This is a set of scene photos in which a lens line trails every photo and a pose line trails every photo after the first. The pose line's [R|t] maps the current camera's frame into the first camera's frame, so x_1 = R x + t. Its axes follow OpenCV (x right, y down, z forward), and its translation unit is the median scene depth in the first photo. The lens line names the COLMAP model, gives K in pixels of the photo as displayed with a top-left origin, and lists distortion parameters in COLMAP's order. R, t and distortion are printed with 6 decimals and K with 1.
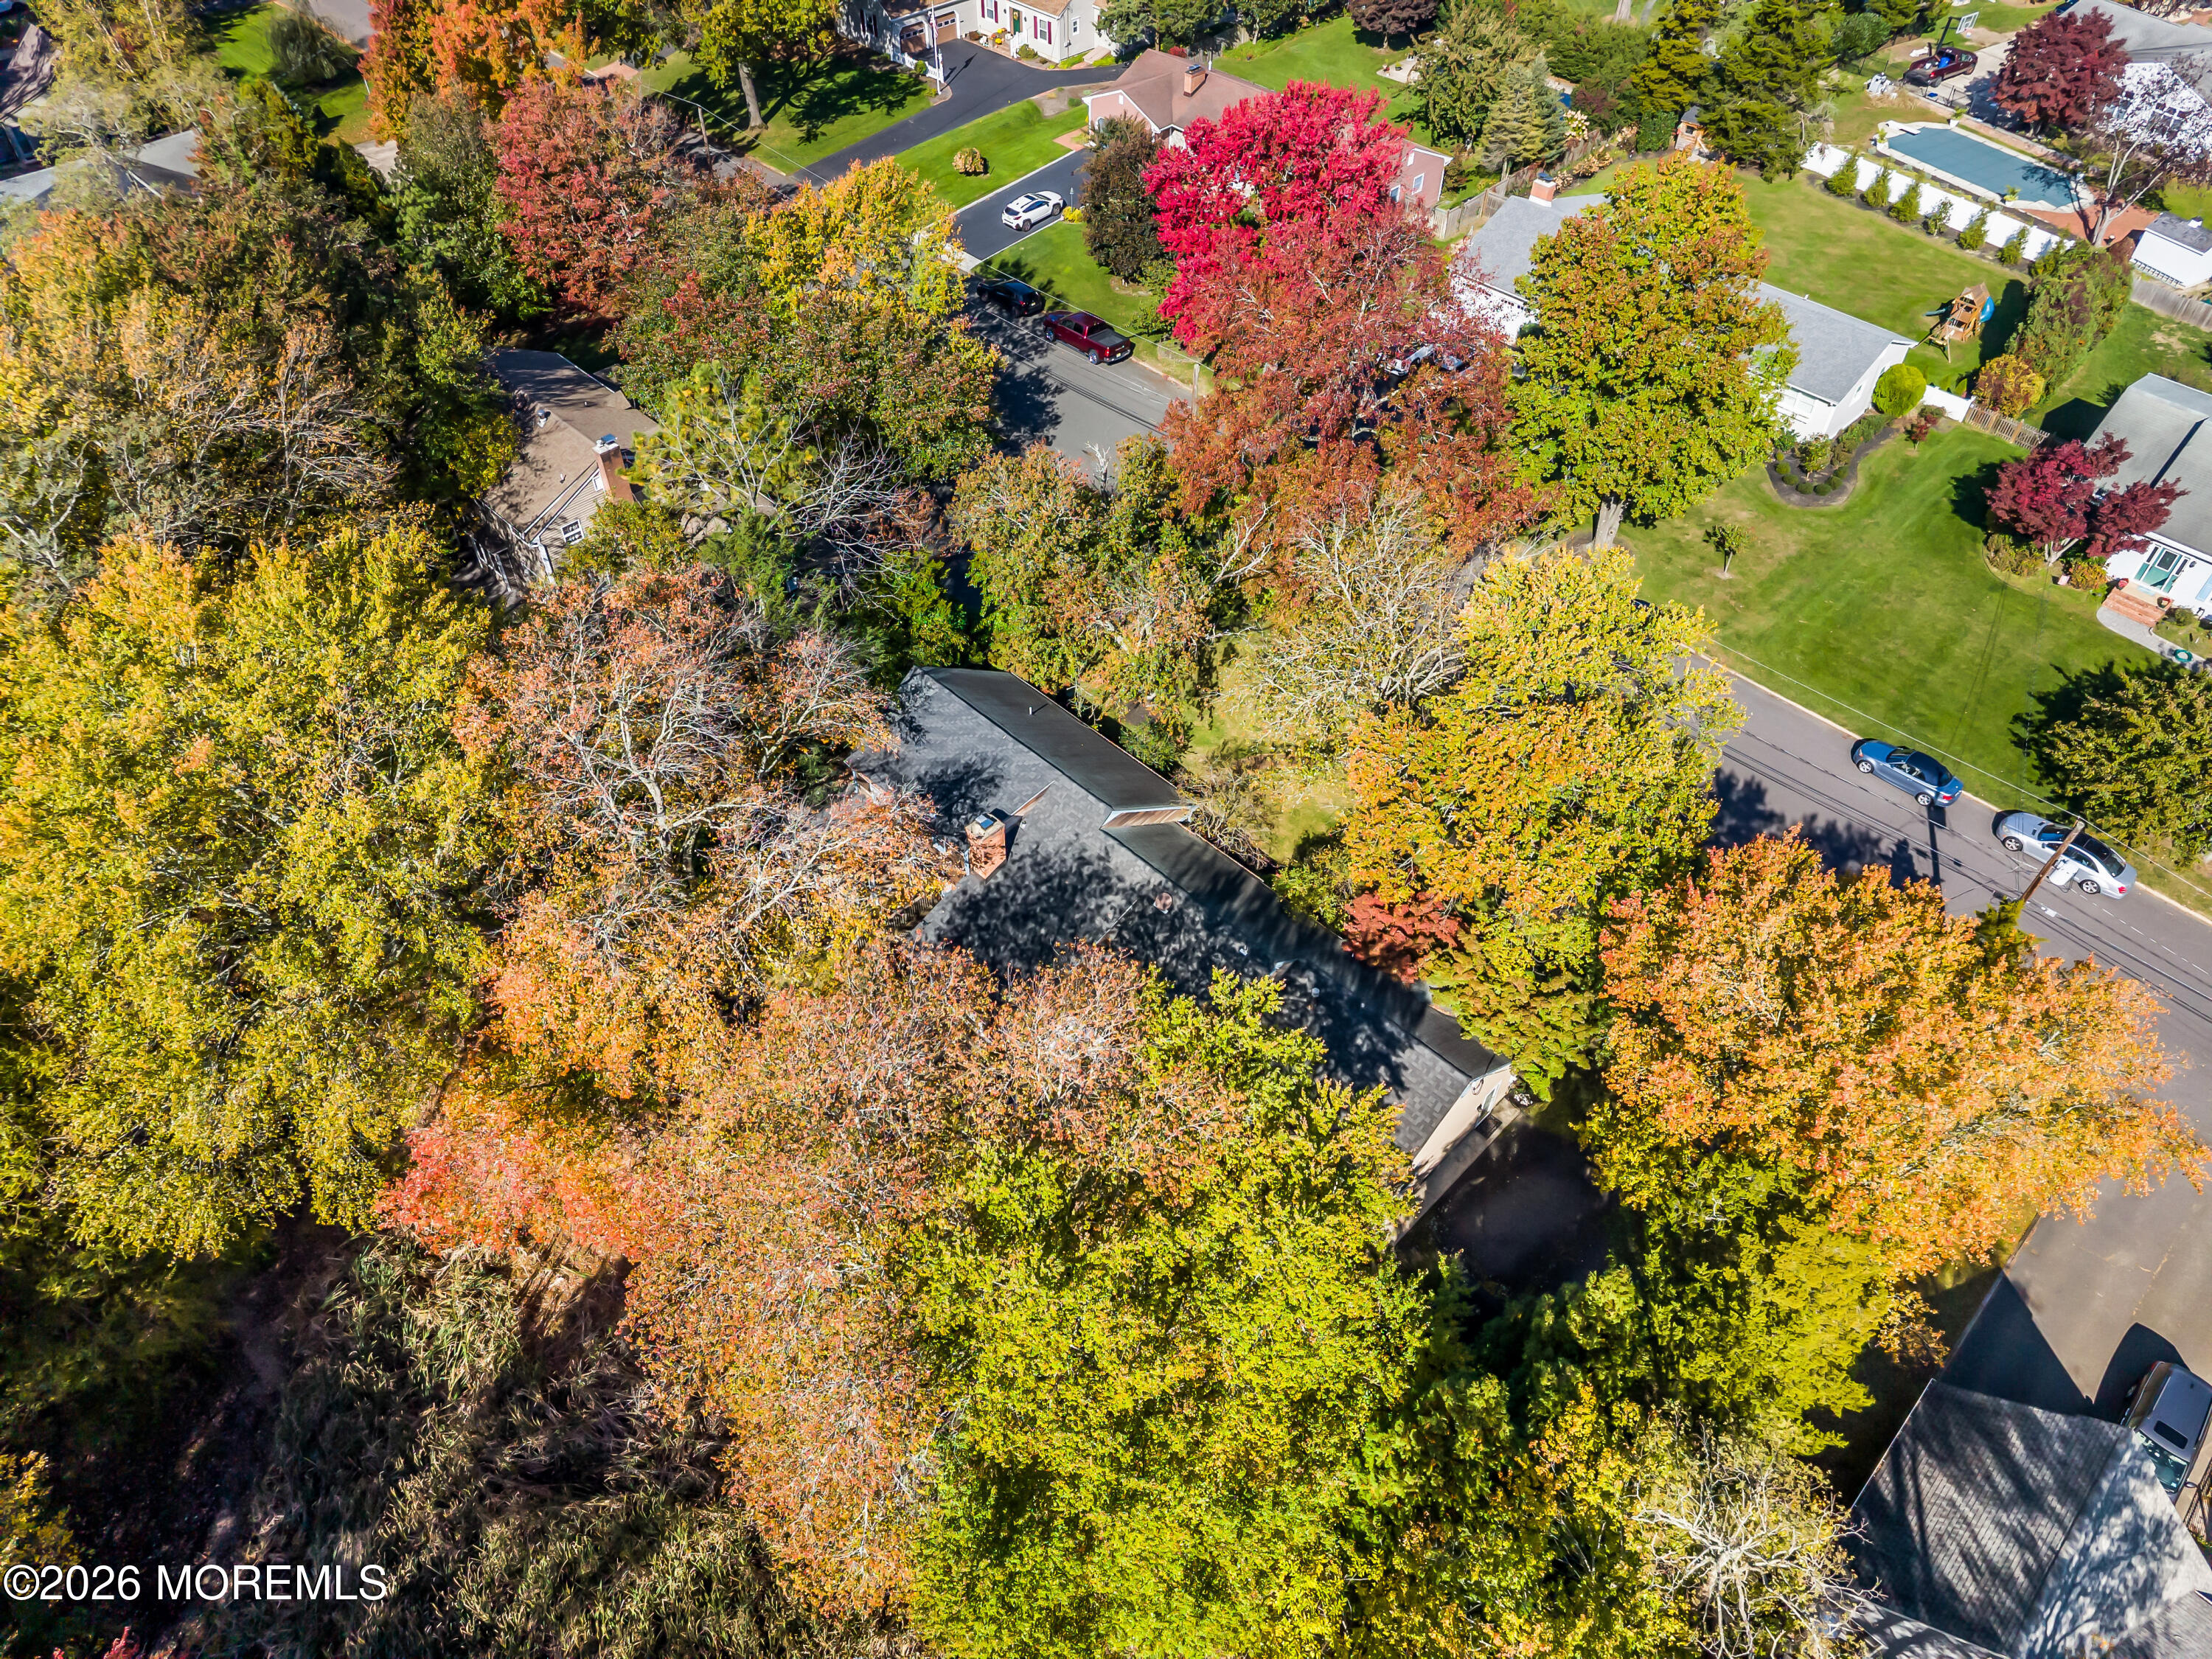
lens RADIAL K [[1406.8, 0, 1016.4], [0, 1406.8, 827.8], [0, 0, 1]] dist [-0.008993, -0.004732]
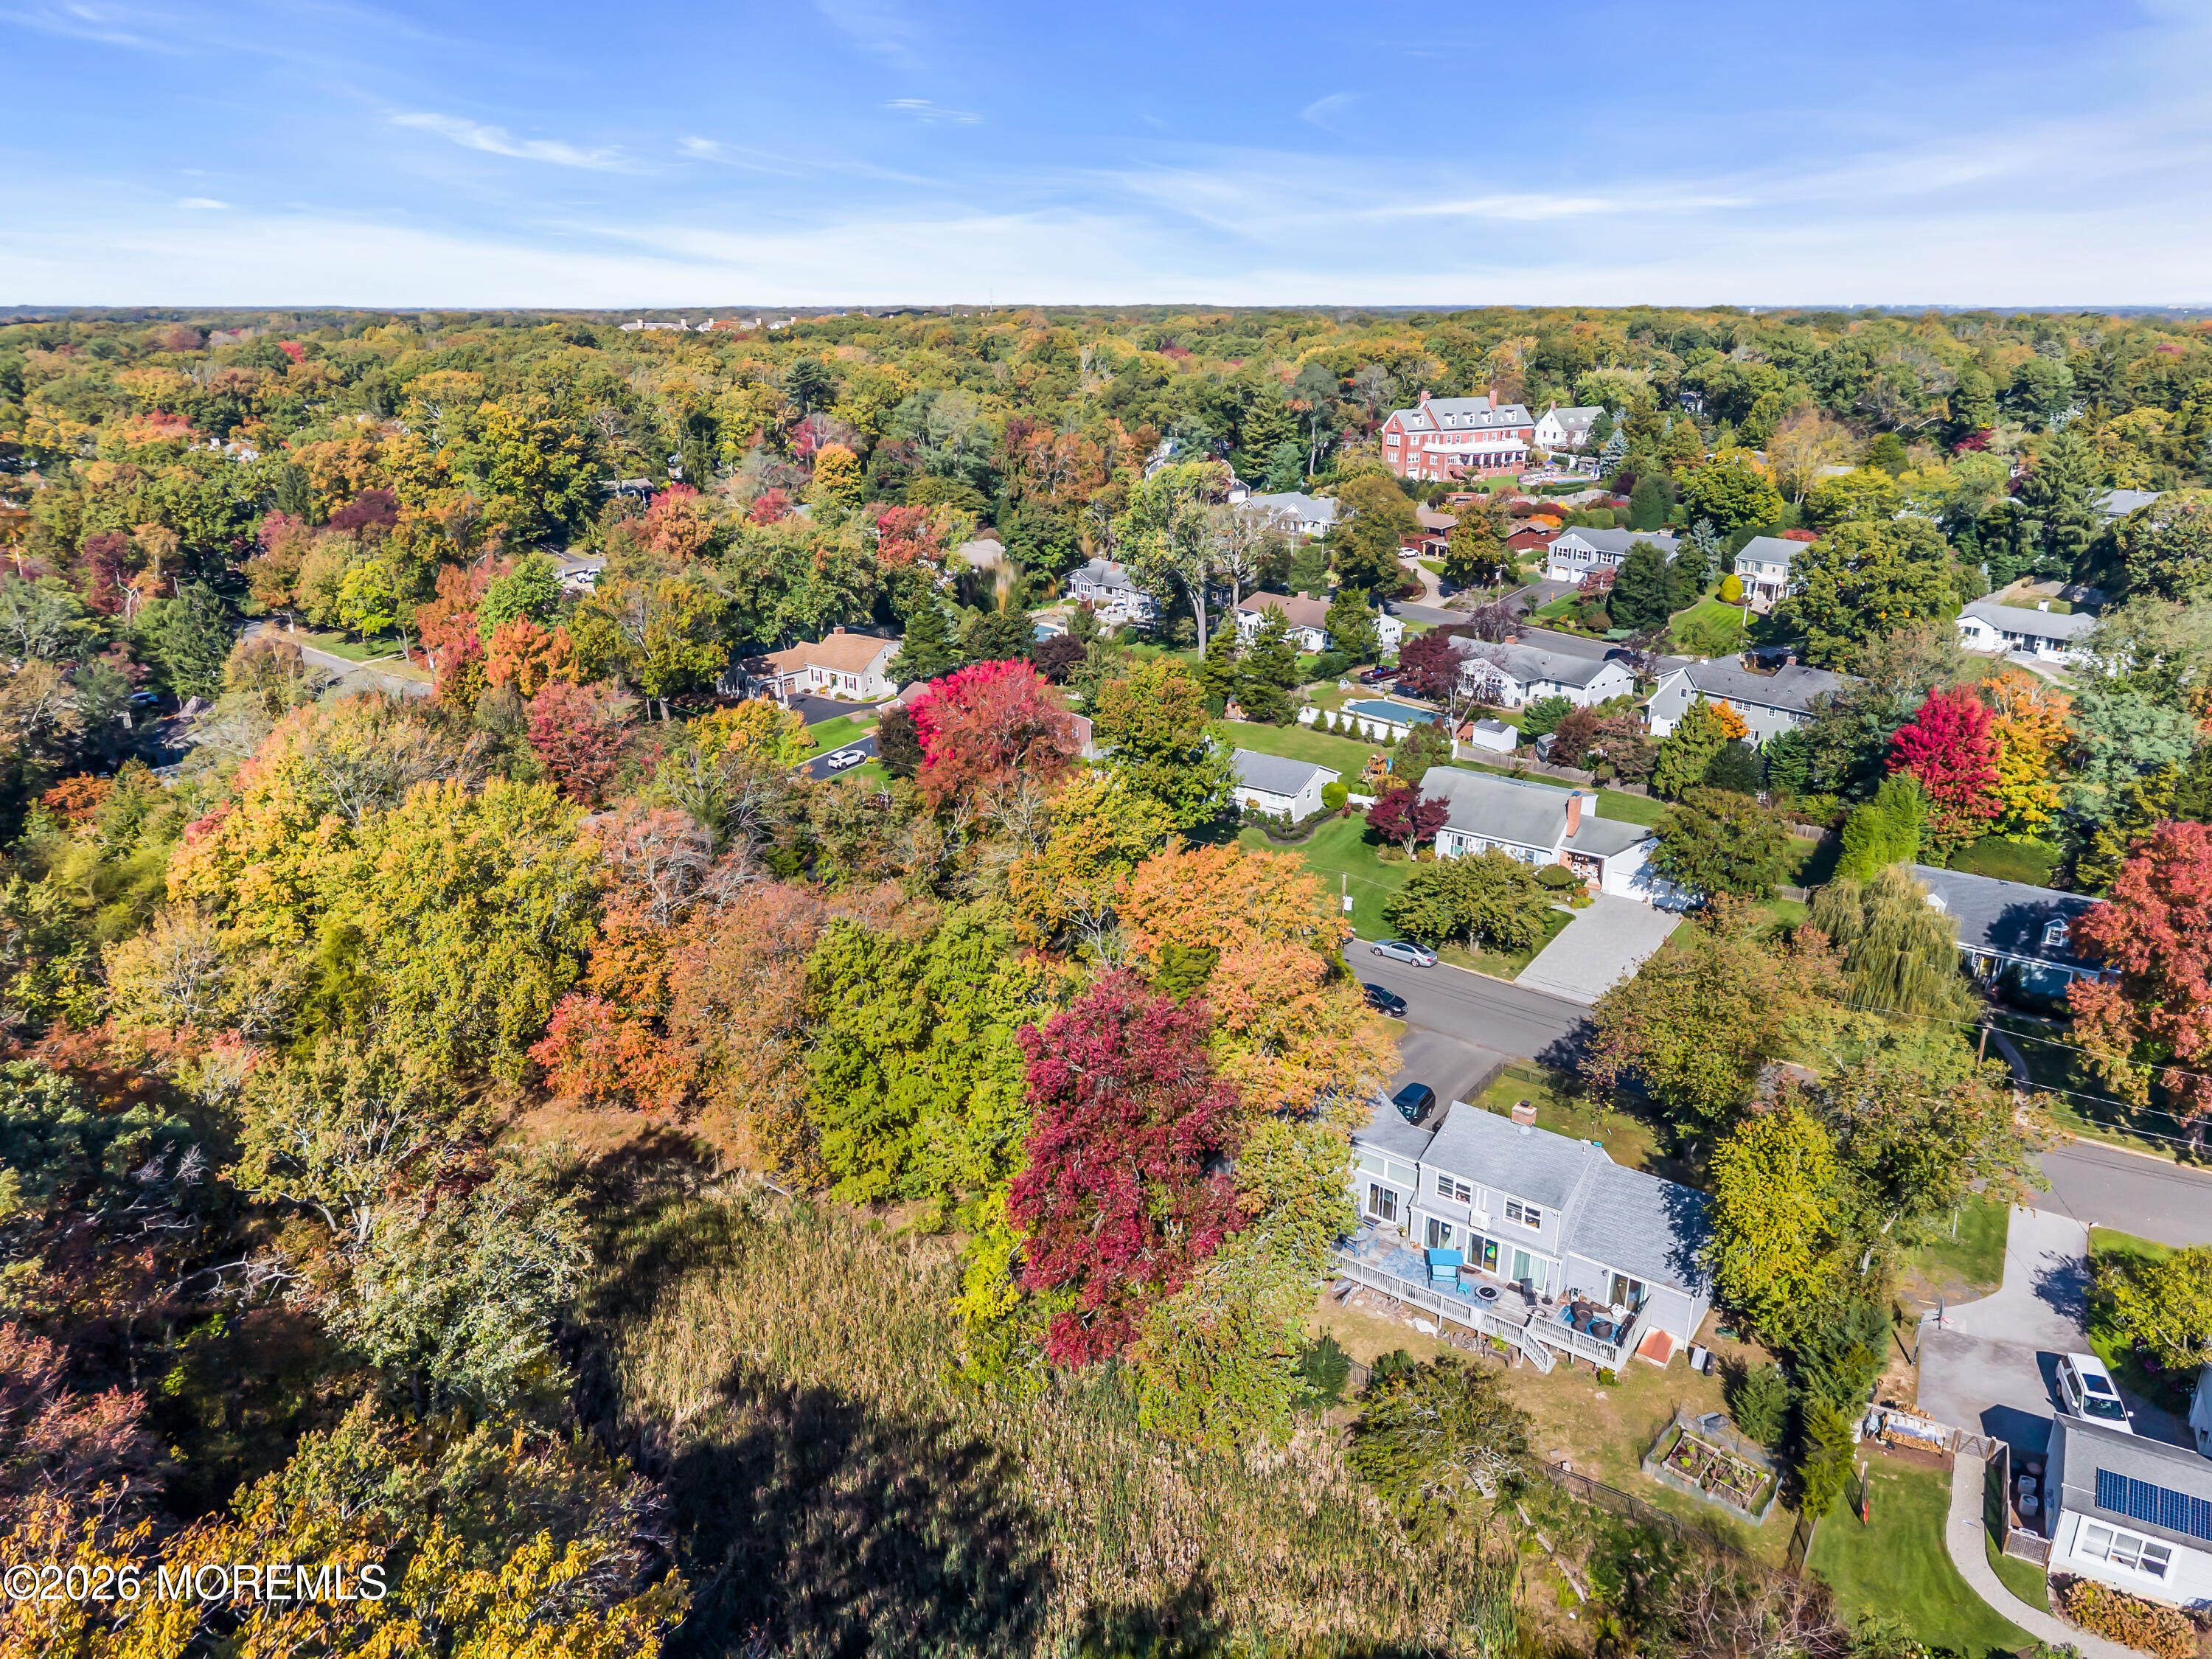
lens RADIAL K [[1406.8, 0, 1016.4], [0, 1406.8, 827.8], [0, 0, 1]] dist [-0.008993, -0.004732]
pose [[0.991294, -0.043604, 0.124238, -0.000110], [0.097606, 0.876652, -0.471120, 0.420093], [-0.088371, 0.479145, 0.873276, -0.408794]]
